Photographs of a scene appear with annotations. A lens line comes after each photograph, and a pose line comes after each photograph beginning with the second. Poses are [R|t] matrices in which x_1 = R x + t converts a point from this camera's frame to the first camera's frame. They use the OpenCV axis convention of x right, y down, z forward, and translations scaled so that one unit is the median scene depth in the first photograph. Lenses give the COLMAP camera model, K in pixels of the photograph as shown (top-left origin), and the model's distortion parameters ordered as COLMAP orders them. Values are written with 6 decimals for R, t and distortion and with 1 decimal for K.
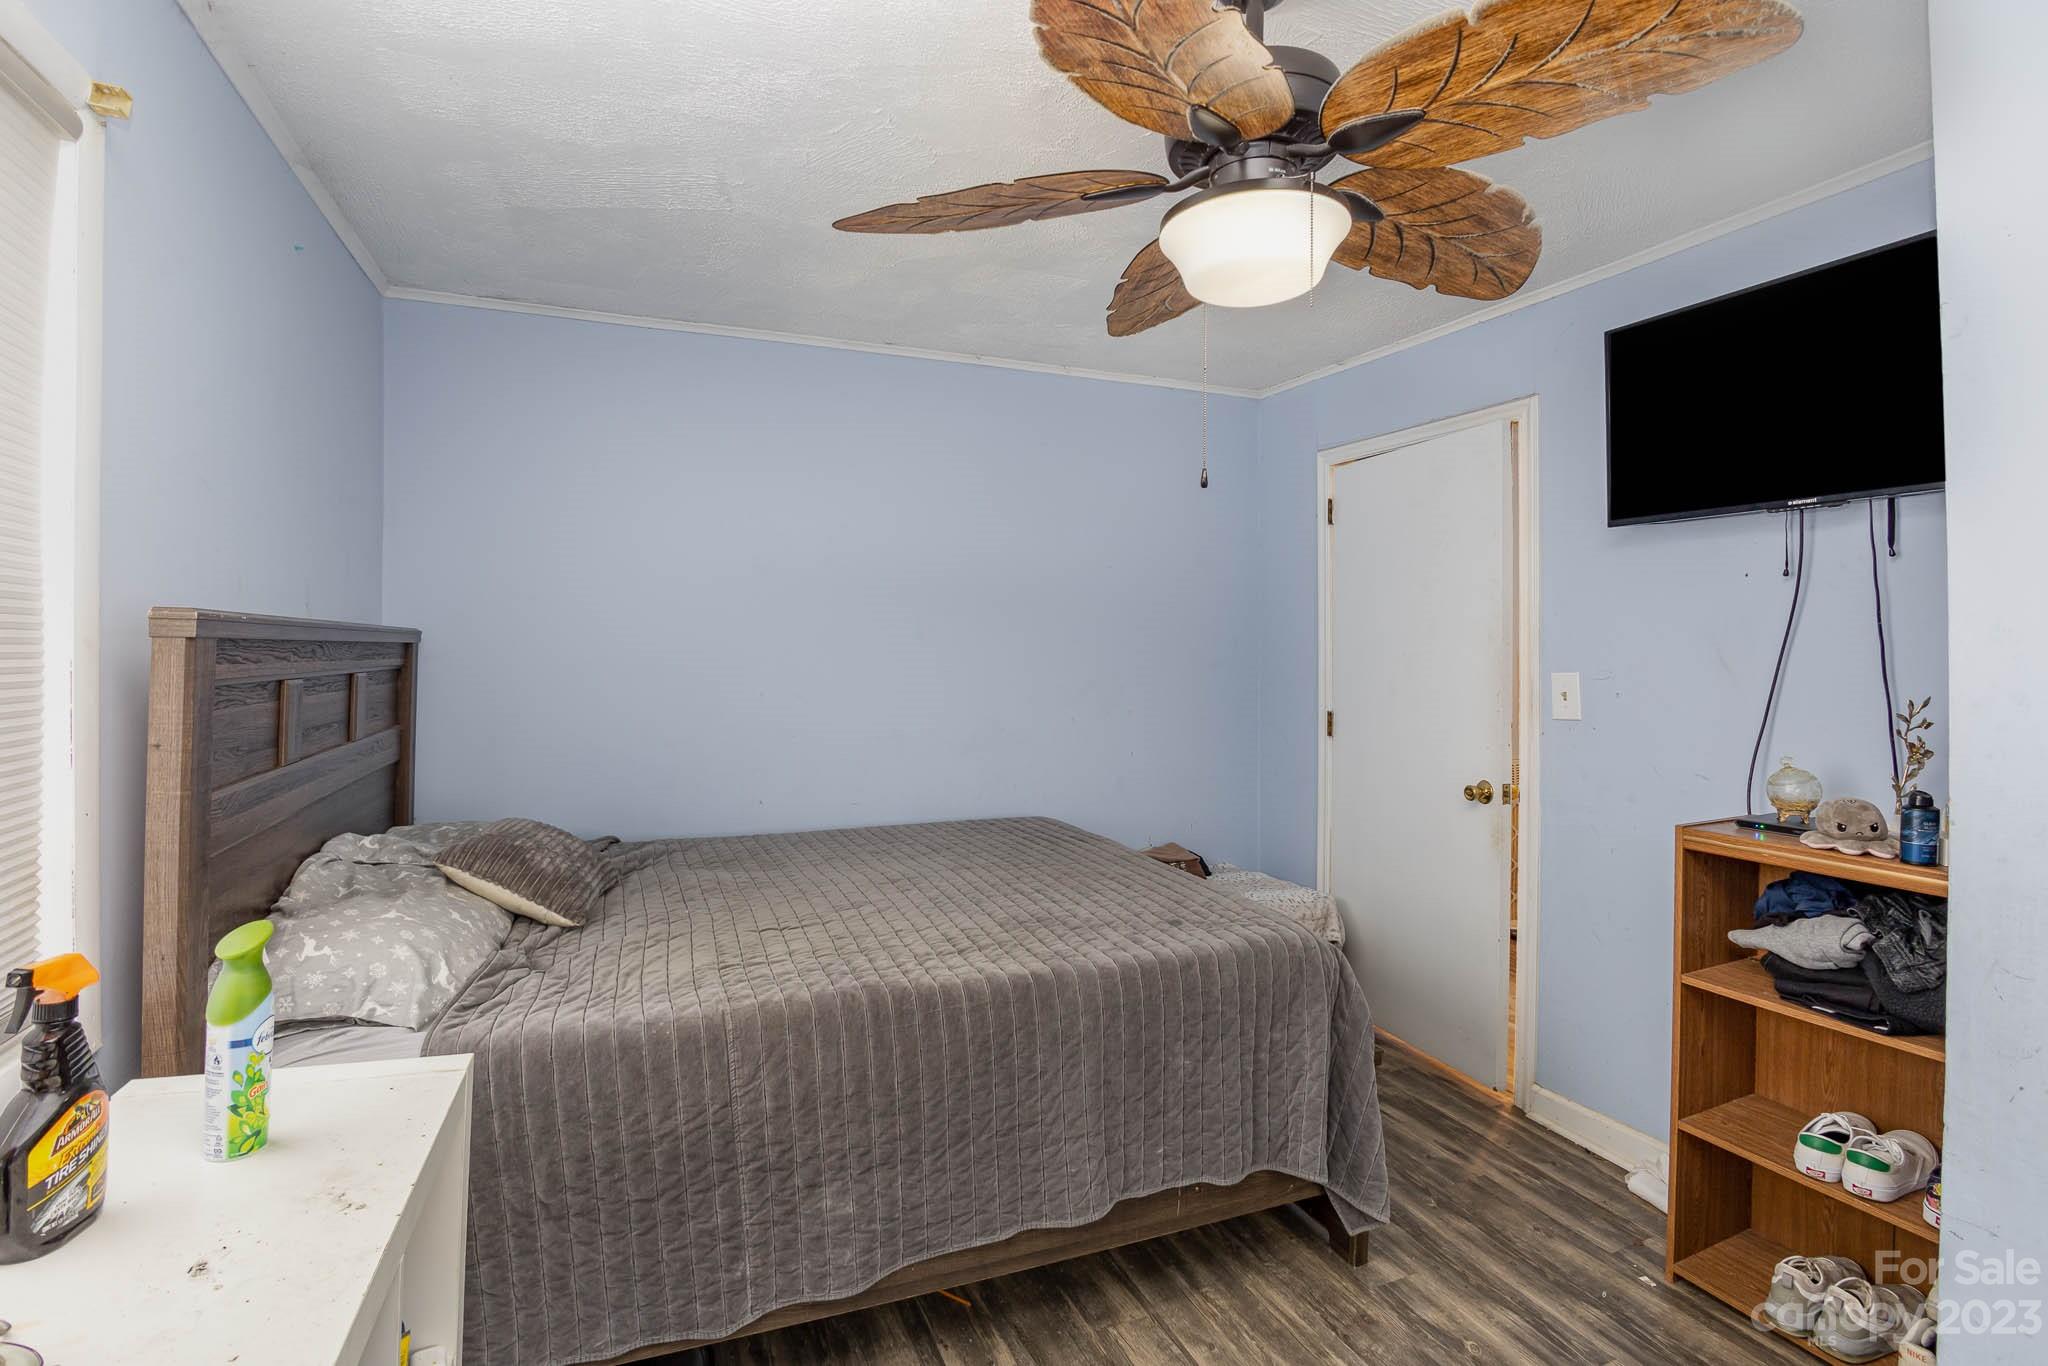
lens RADIAL K [[948.2, 0, 1027.0], [0, 948.2, 659.1], [0, 0, 1]] dist [-0.025973, 0.004923]
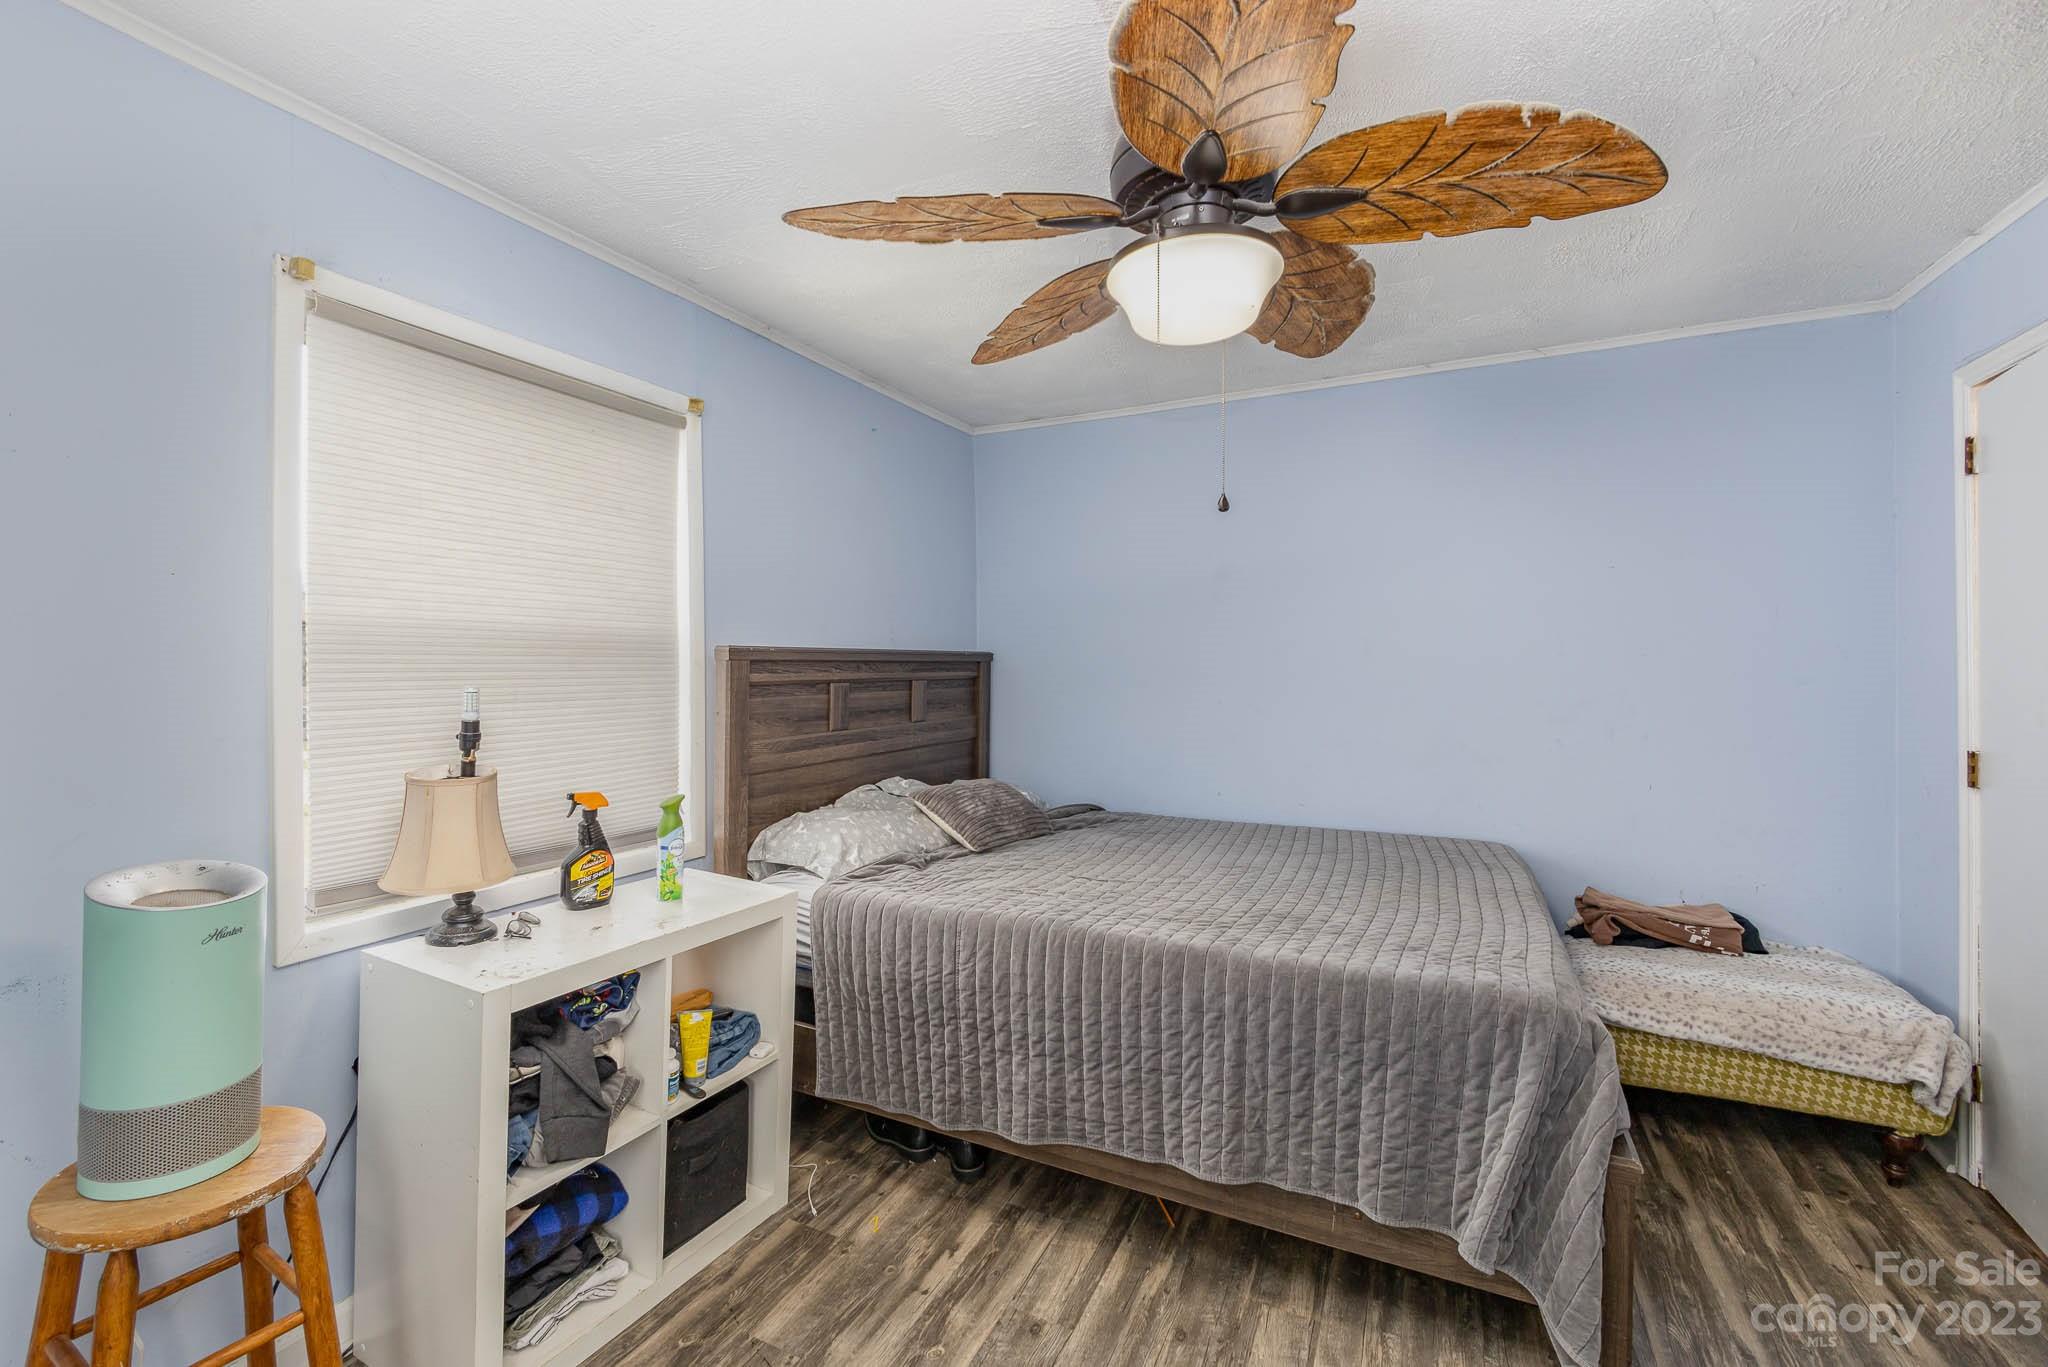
lens RADIAL K [[881.0, 0, 1024.0], [0, 881.0, 683.5], [0, 0, 1]] dist [-0.001013, 0.000138]
pose [[0.665201, 0.009404, -0.746606, 0.660014], [-0.003278, 0.999948, 0.009674, 0.005876], [0.746658, -0.003988, 0.665197, 0.145269]]
